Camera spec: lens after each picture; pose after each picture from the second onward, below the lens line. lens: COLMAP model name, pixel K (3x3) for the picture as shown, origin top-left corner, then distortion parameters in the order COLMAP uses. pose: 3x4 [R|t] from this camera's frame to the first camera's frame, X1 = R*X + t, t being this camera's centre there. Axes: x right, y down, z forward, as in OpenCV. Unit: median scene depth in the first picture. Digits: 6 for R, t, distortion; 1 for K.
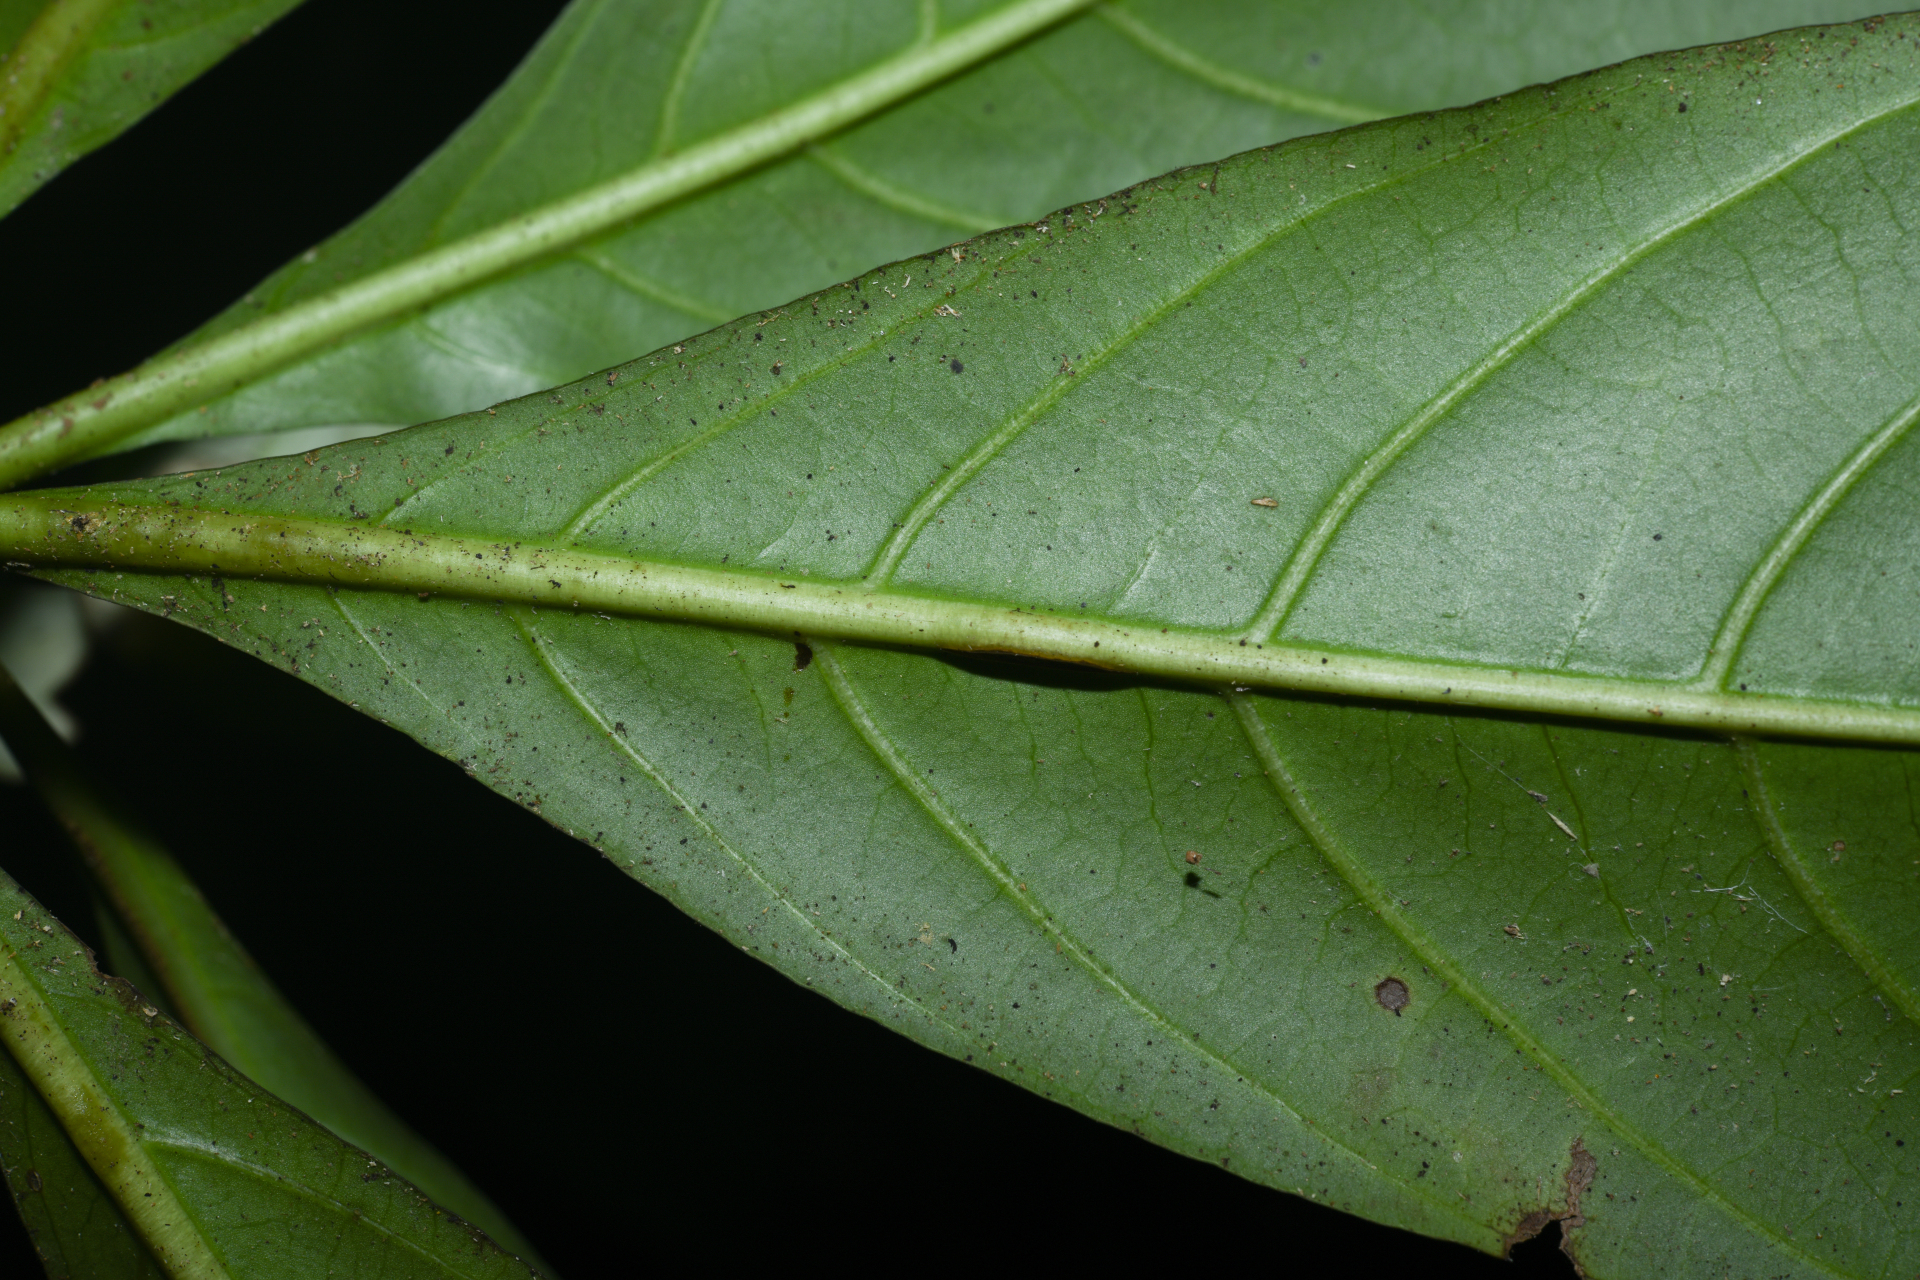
lens RADIAL K [[3379.7, 0, 961.3], [0, 3379.7, 633.5], [0, 0, 1]] dist [-0.043260, 0.000000]
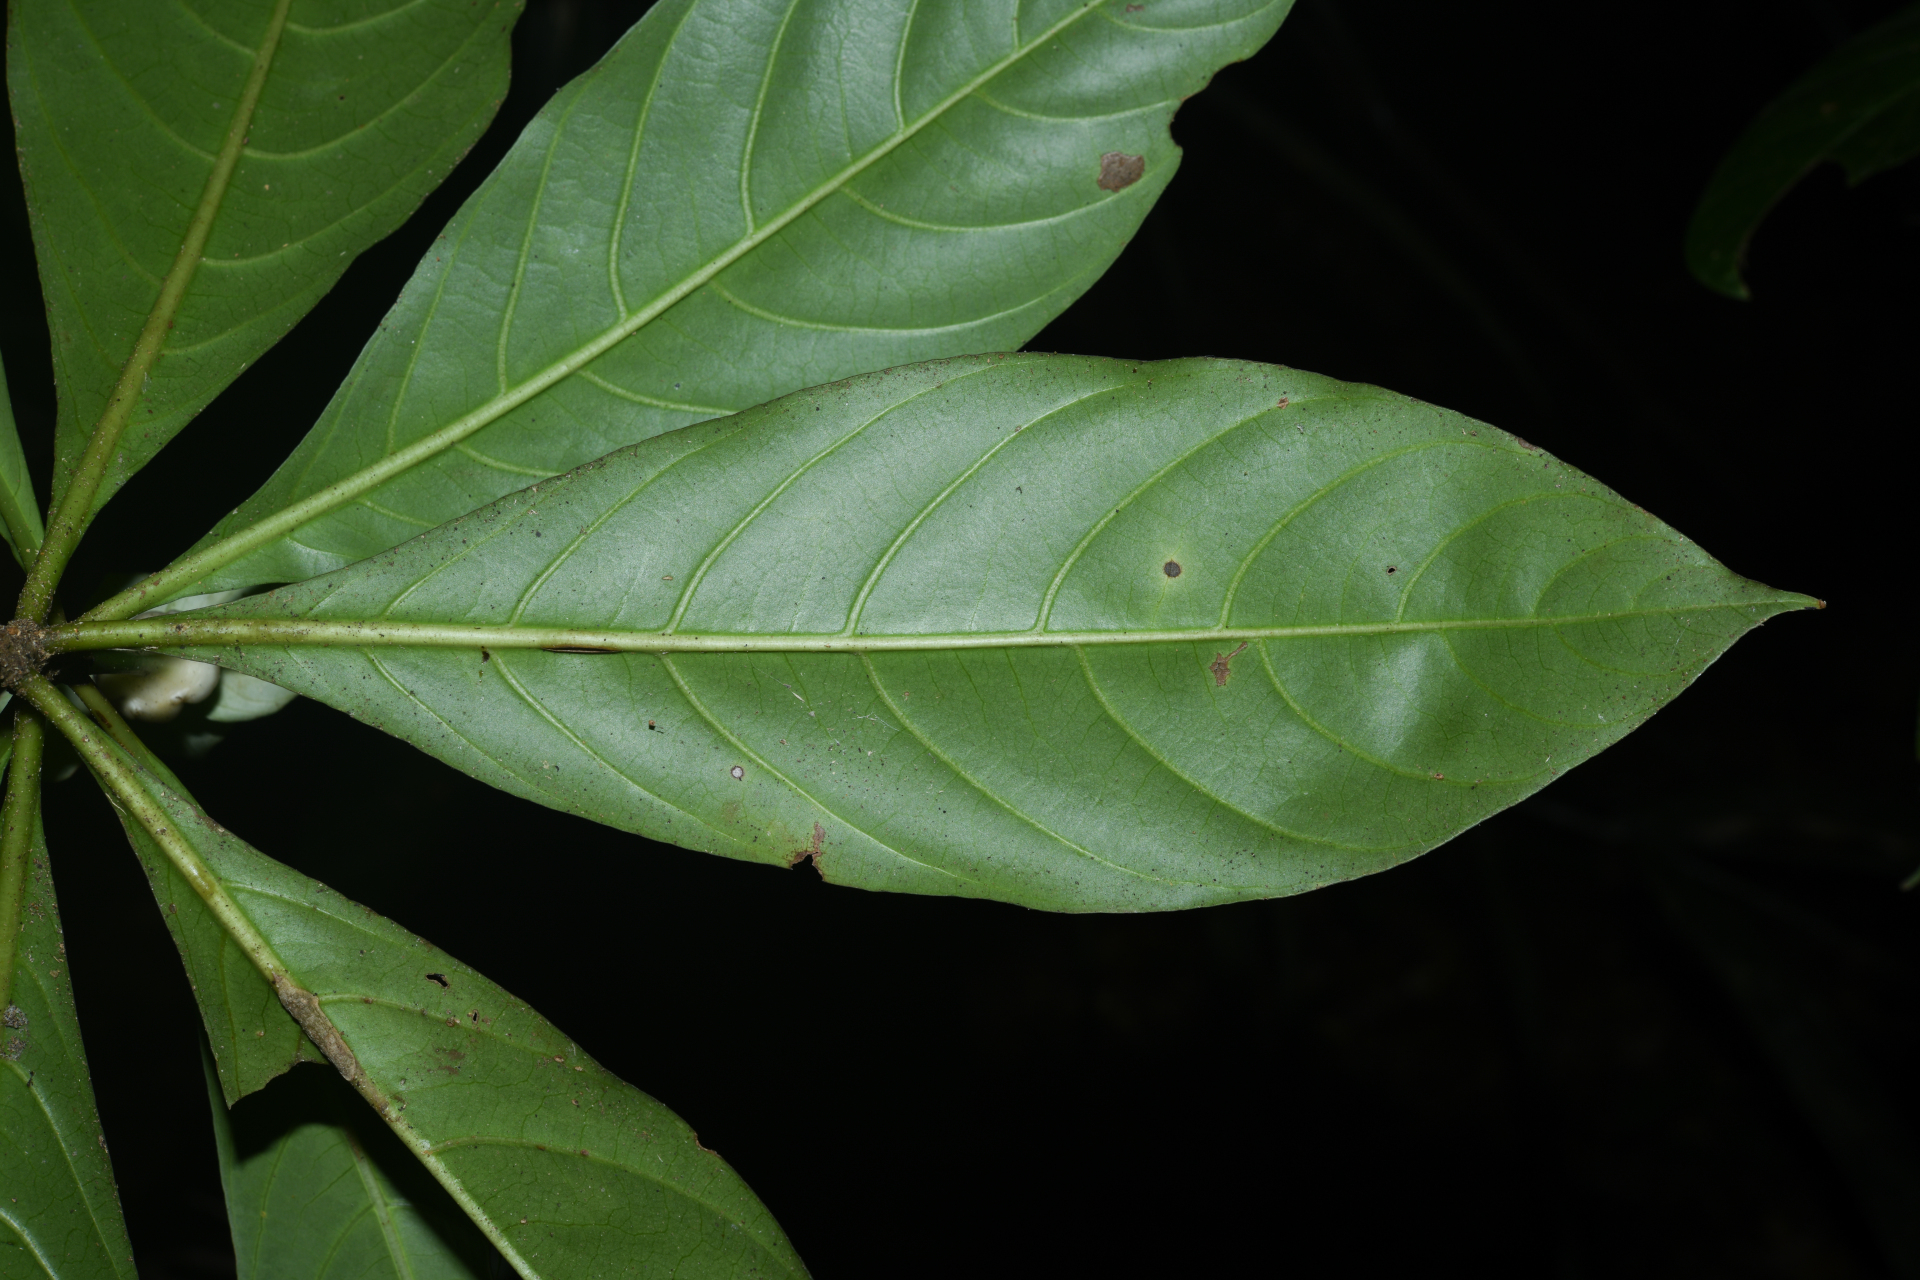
lens RADIAL K [[3379.7, 0, 951.5], [0, 3379.7, 637.4], [0, 0, 1]] dist [-0.043260, 0.000000]
pose [[0.984295, -0.085424, 0.154486, -0.091294], [0.093768, 0.994458, -0.047540, 0.140813], [-0.149569, 0.061279, 0.986851, -1.467343]]
